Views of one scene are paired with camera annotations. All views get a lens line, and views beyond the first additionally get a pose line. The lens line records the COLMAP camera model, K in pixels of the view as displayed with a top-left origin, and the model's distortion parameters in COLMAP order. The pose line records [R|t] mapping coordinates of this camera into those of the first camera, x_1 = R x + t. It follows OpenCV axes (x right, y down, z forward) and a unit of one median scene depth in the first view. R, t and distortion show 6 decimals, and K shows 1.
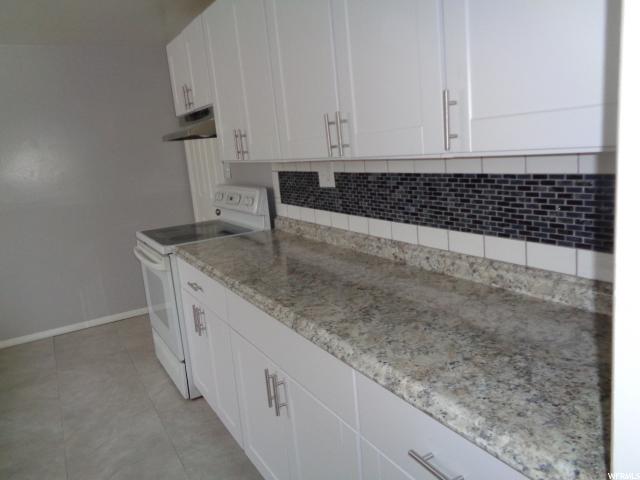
lens RADIAL K [[485.7, 0, 320.0], [0, 485.7, 240.0], [0, 0, 1]] dist [0.042653, -0.003868]
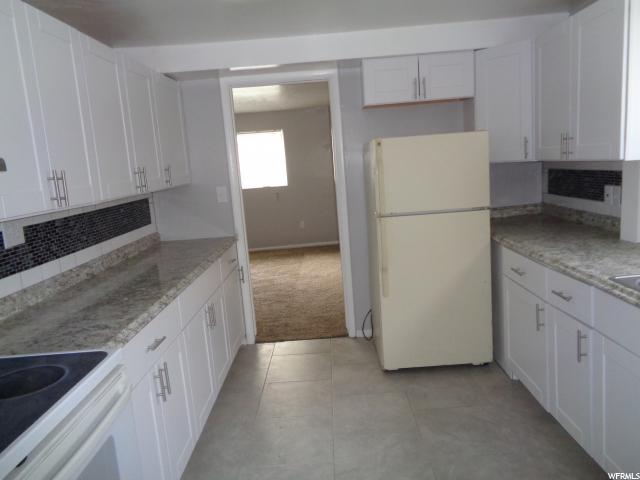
lens RADIAL K [[485.7, 0, 320.0], [0, 485.7, 240.0], [0, 0, 1]] dist [0.042653, -0.003868]
pose [[-0.851287, 0.072313, 0.519693, -0.991998], [0.251447, 0.925542, 0.283100, -0.247671], [-0.460526, 0.371675, -0.806085, 1.548758]]
